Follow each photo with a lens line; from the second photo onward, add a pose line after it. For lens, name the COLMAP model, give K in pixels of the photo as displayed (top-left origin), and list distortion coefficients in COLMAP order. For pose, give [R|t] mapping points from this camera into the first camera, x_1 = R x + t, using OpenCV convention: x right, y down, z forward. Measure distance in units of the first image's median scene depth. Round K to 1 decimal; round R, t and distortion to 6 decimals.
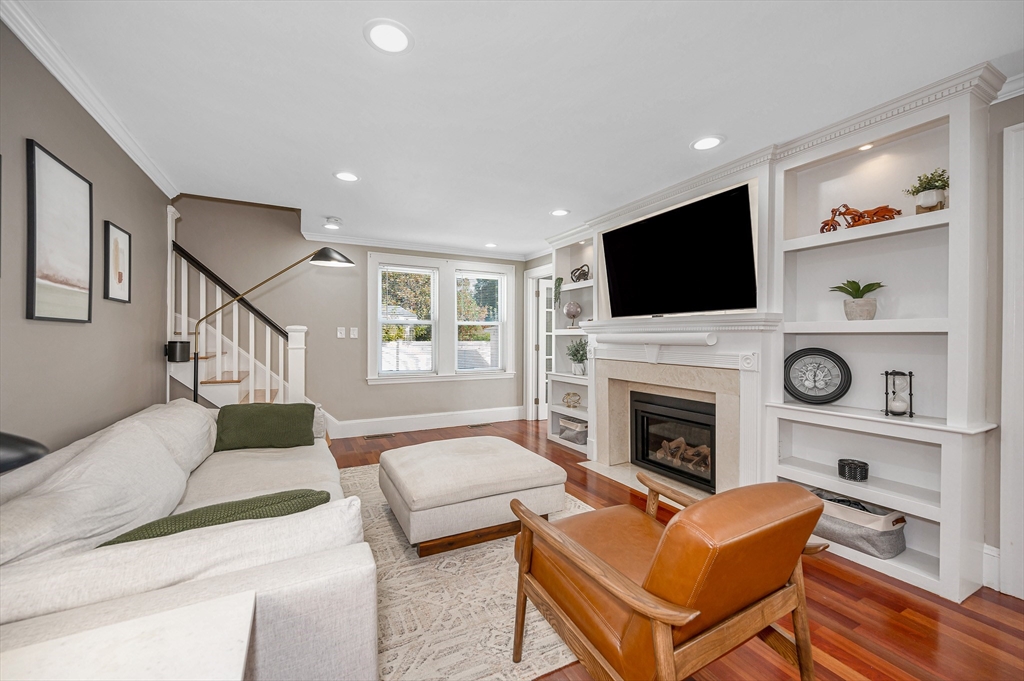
lens RADIAL K [[408.5, 0, 514.8], [0, 408.5, 341.2], [0, 0, 1]] dist [-0.001114, 0.000060]
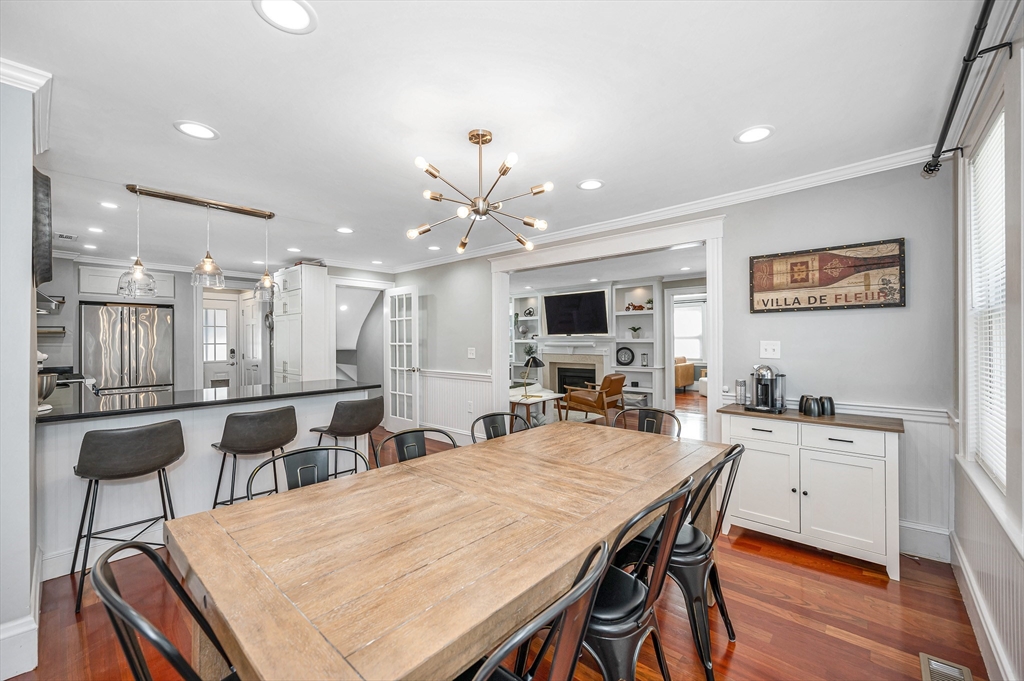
lens RADIAL K [[419.0, 0, 508.8], [0, 419.0, 337.9], [0, 0, 1]] dist [-0.002927, 0.002376]
pose [[0.939229, -0.010894, 0.343119, -0.917705], [0.014624, 0.999859, -0.008286, -0.031479], [-0.342981, 0.012800, 0.939255, -1.310500]]
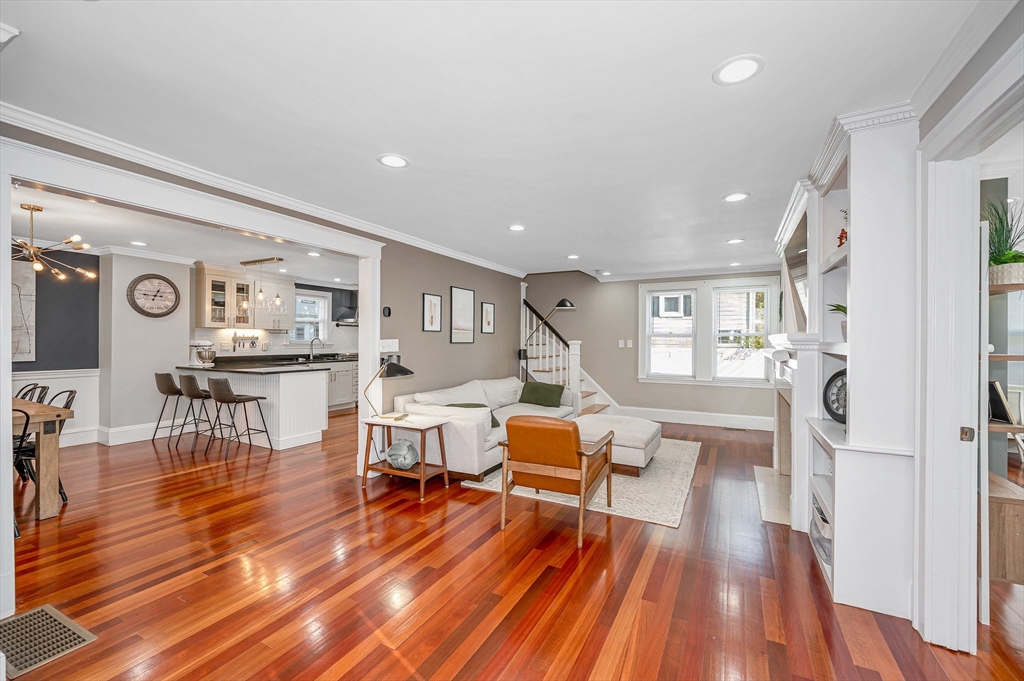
lens RADIAL K [[419.0, 0, 483.1], [0, 419.0, 340.1], [0, 0, 1]] dist [-0.002927, 0.002376]
pose [[0.517800, -0.004047, -0.855492, 0.867388], [-0.006401, 0.999943, -0.008604, -0.026850], [0.855478, 0.009931, 0.517745, -0.248662]]
